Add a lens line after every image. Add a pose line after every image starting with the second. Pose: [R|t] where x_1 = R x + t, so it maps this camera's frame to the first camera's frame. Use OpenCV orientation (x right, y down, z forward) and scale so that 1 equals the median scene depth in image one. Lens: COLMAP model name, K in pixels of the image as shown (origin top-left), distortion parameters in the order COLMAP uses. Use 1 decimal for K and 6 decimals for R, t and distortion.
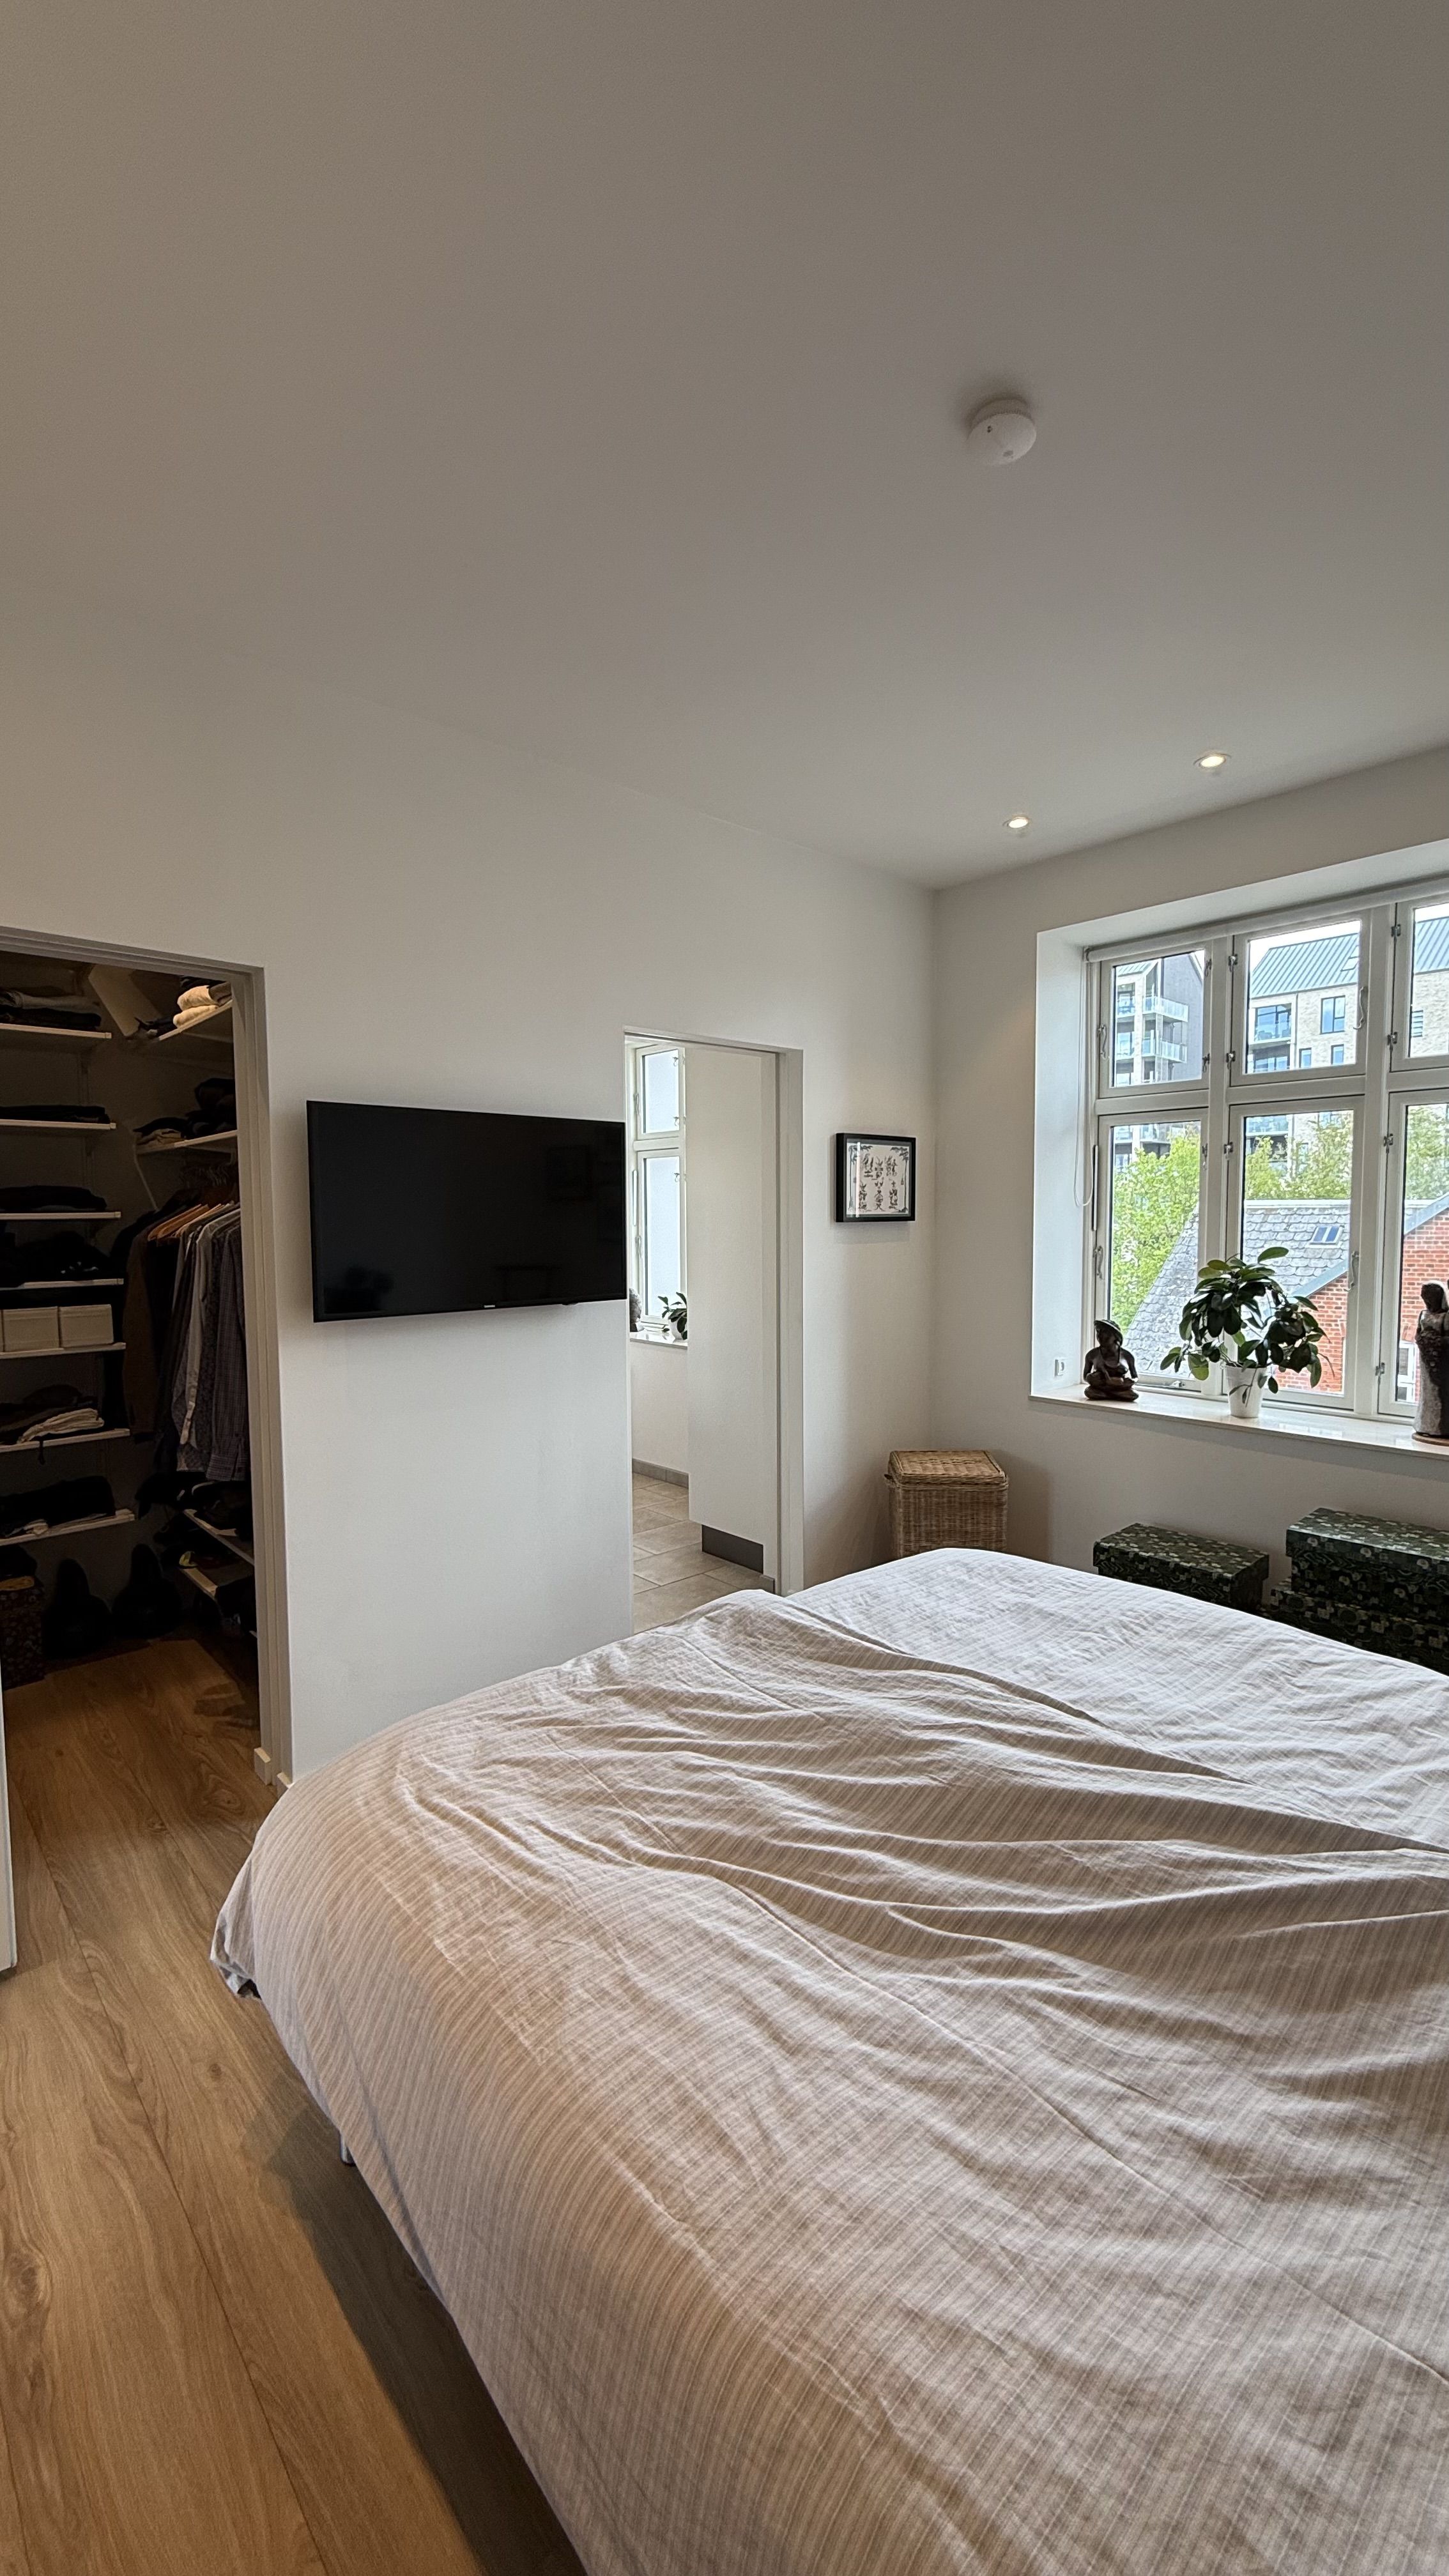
lens RADIAL K [[1023.7, 0, 724.5], [0, 1023.7, 1288.0], [0, 0, 1]] dist [0.000339, 0.000083]
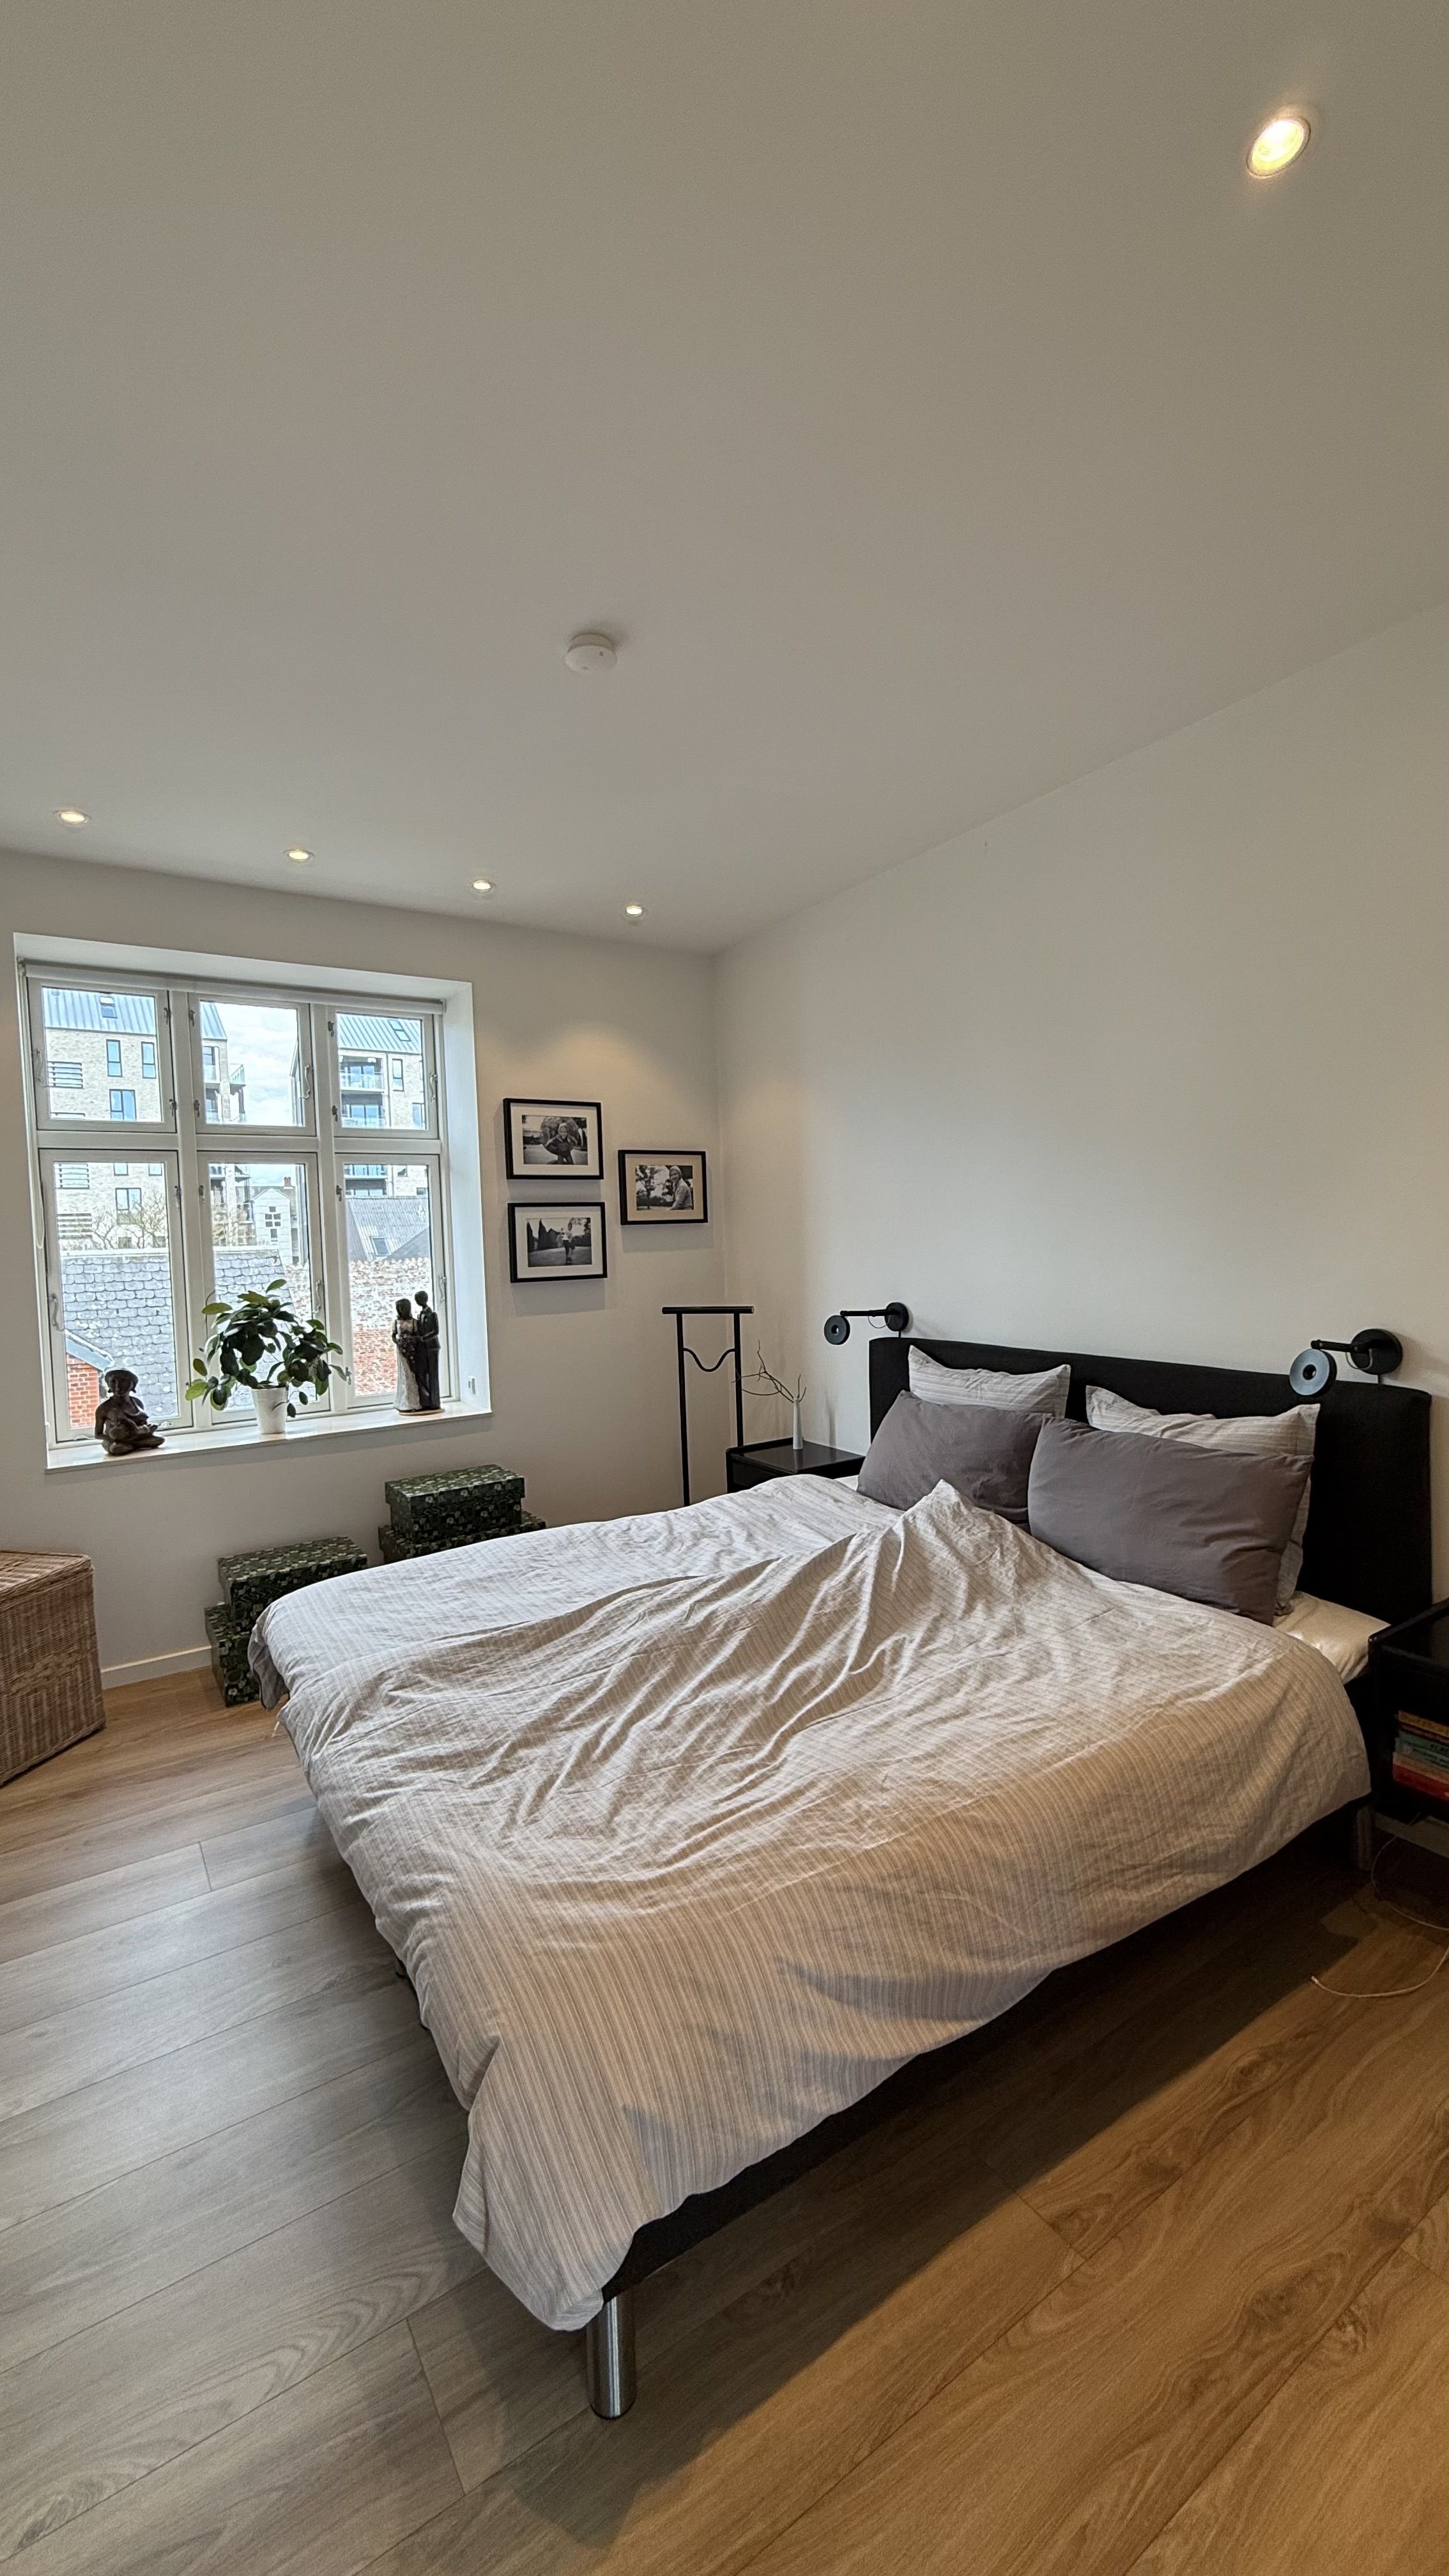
lens RADIAL K [[1023.7, 0, 724.5], [0, 1023.7, 1288.0], [0, 0, 1]] dist [0.000339, 0.000083]
pose [[0.154691, -0.046066, 0.986888, -1.077798], [0.103153, 0.994206, 0.030238, -0.030215], [-0.982563, 0.097123, 0.158547, 0.696565]]
